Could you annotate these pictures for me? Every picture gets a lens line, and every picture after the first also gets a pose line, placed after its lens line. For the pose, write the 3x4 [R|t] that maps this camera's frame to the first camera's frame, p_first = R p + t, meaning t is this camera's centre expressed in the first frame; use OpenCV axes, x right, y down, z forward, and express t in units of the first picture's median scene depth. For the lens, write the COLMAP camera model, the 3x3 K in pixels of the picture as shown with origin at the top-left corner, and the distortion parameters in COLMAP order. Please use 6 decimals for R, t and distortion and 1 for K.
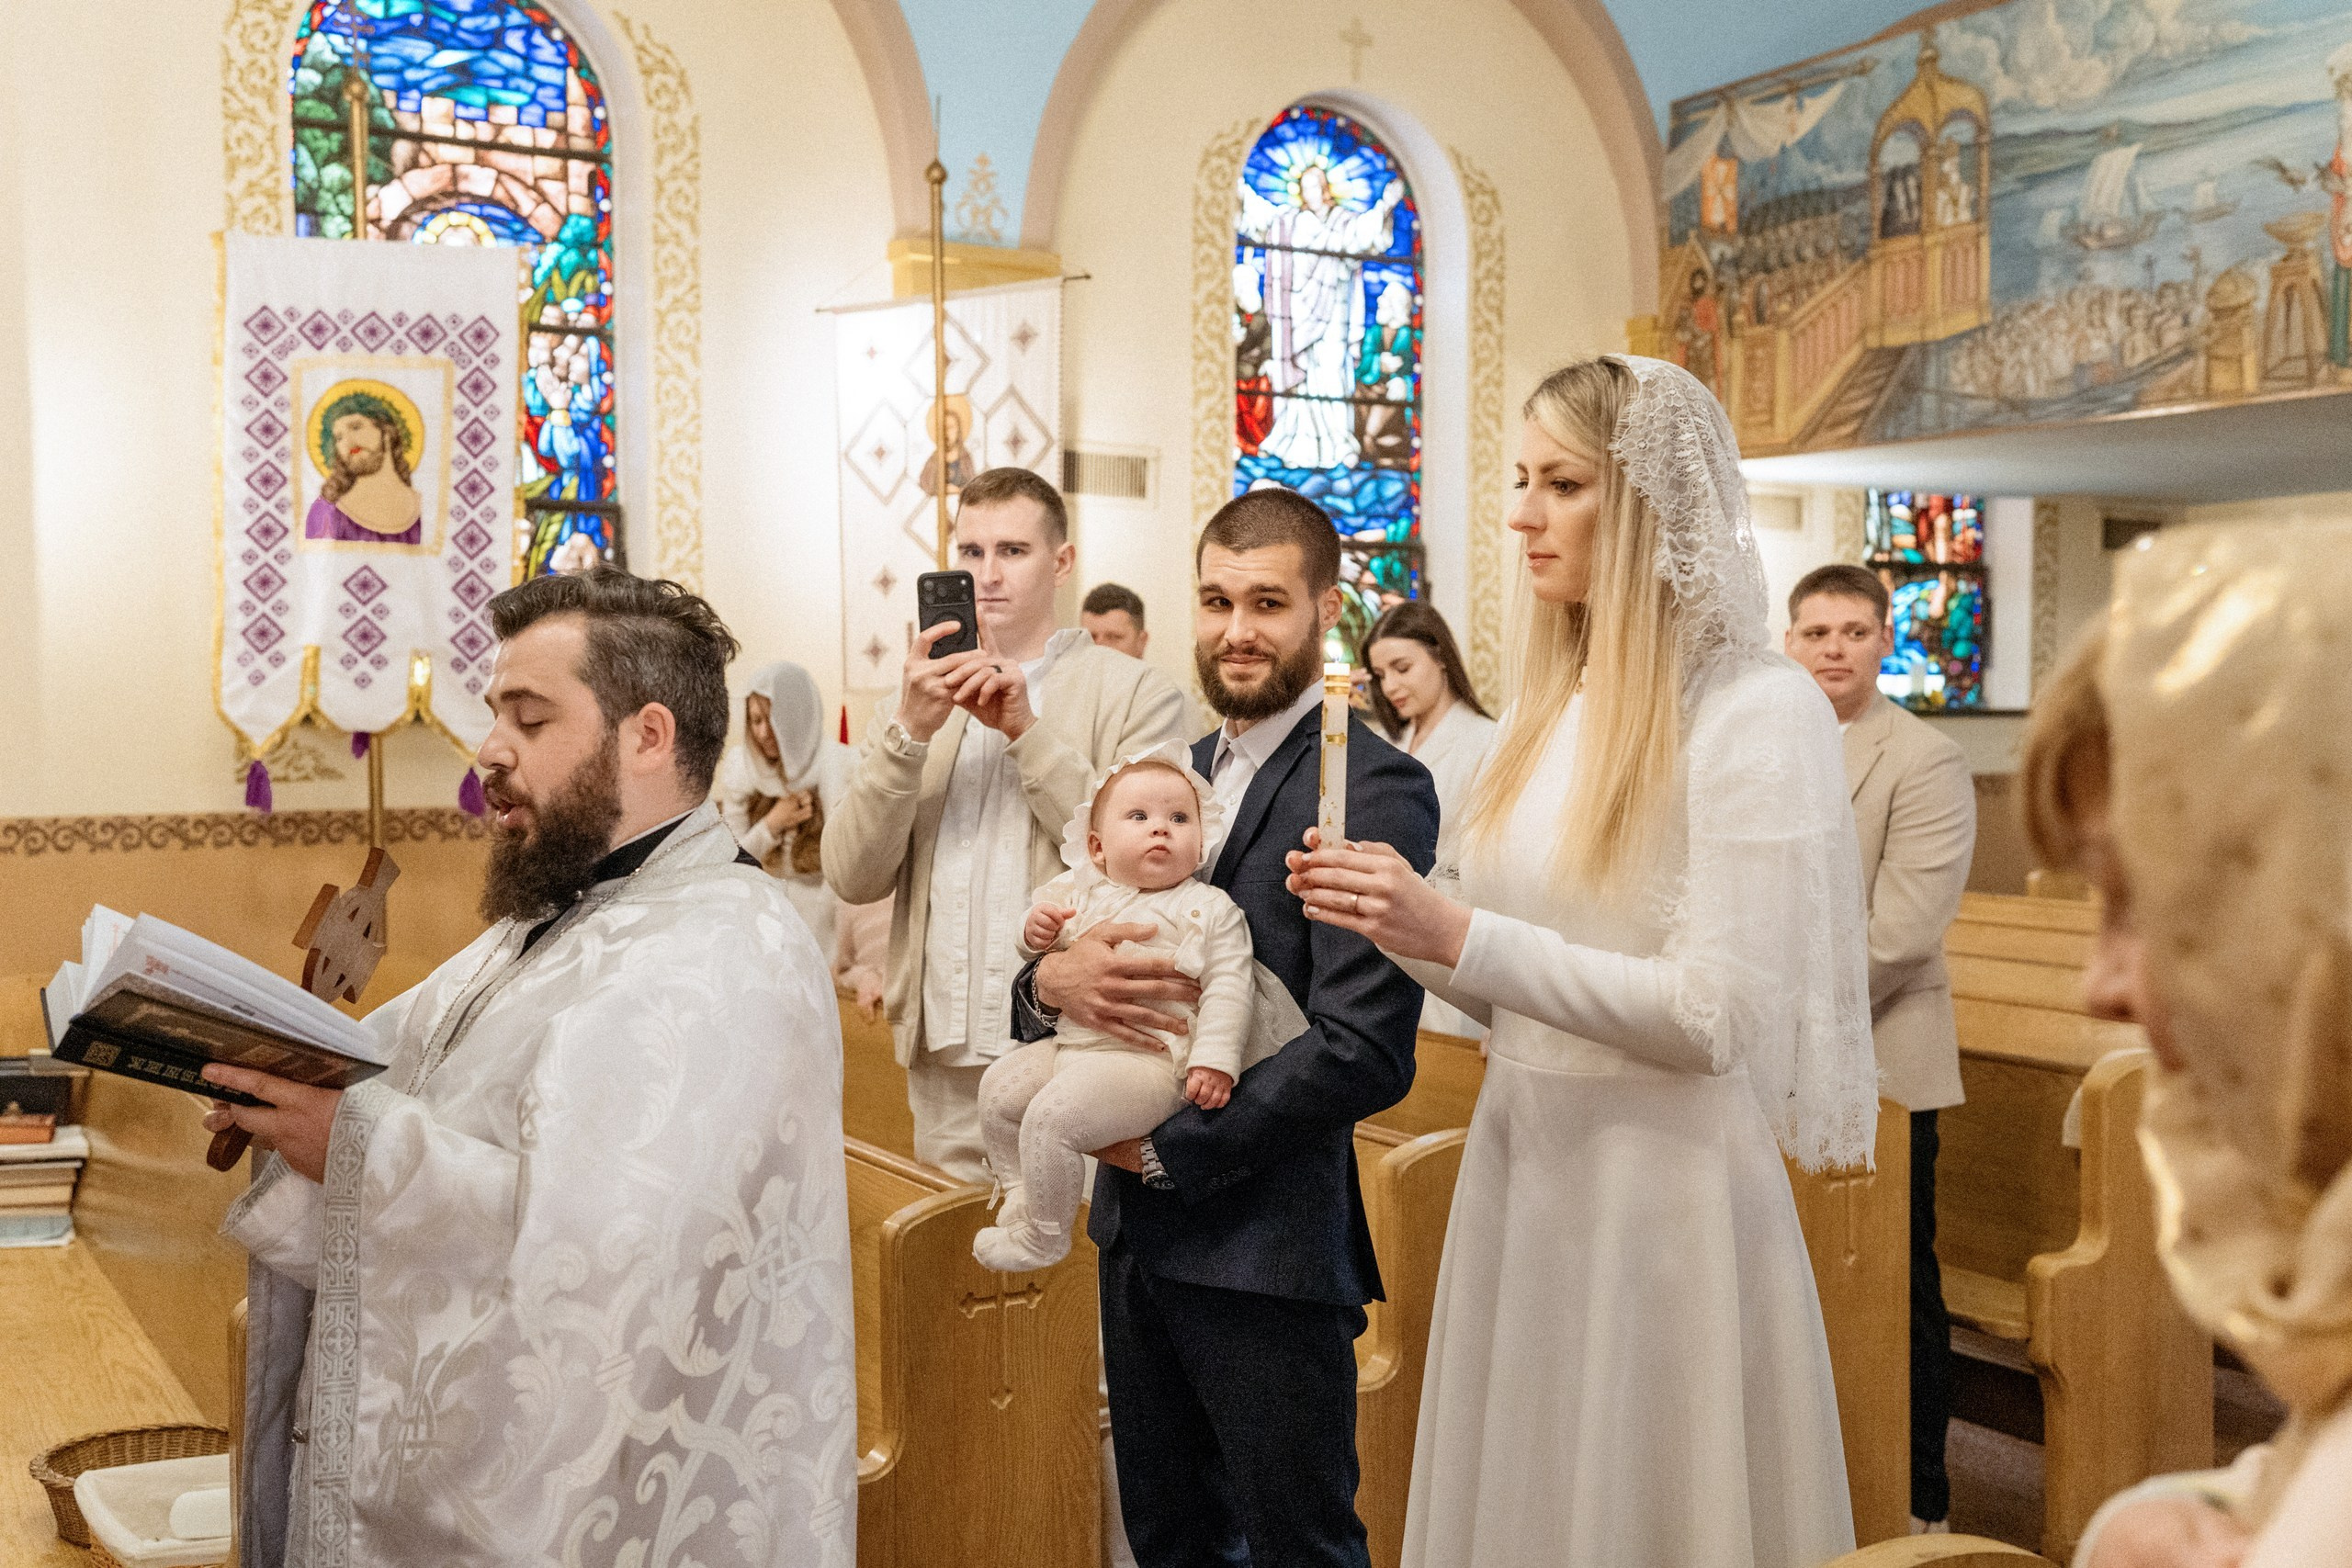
lens RADIAL K [[2389.5, 0, 1161.0], [0, 2389.5, 782.6], [0, 0, 1]] dist [0.105093, 0.000000]
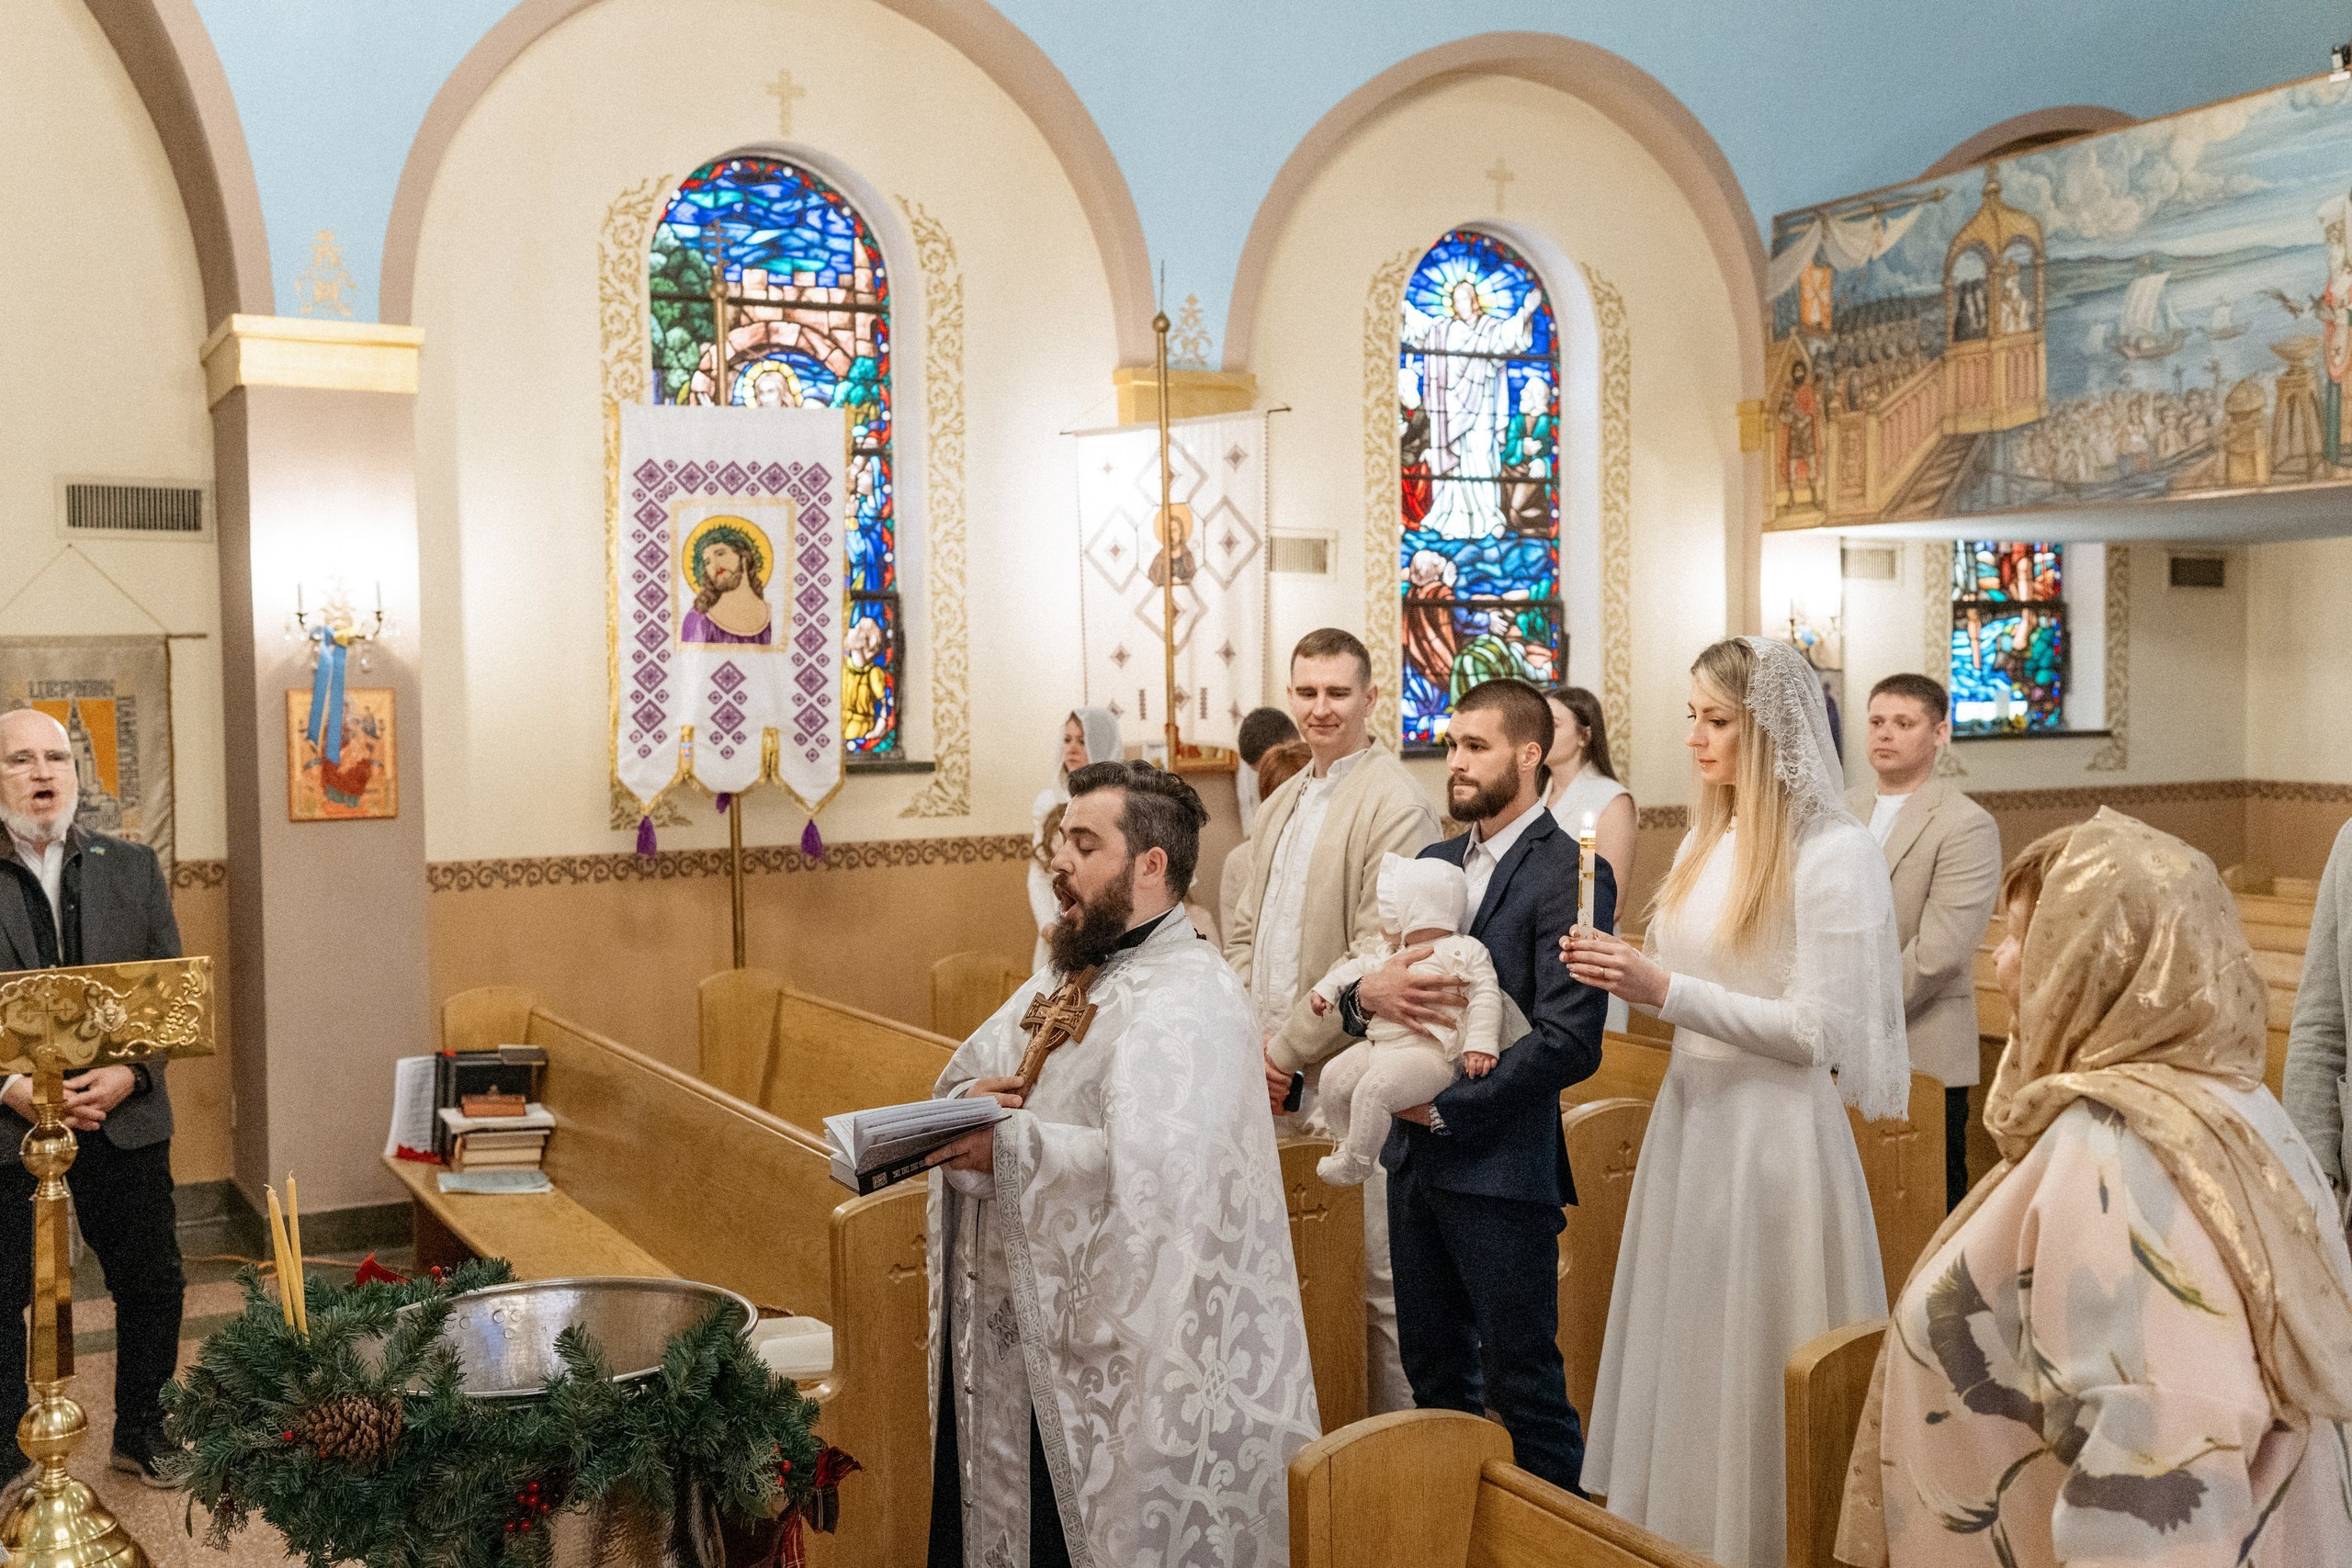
lens RADIAL K [[2389.5, 0, 1186.7], [0, 2389.5, 769.9], [0, 0, 1]] dist [0.105093, 0.000000]
pose [[0.999126, -0.012903, -0.039758, -0.032019], [0.012922, 0.999916, 0.000211, -0.024260], [0.039752, -0.000725, 0.999209, -0.198417]]
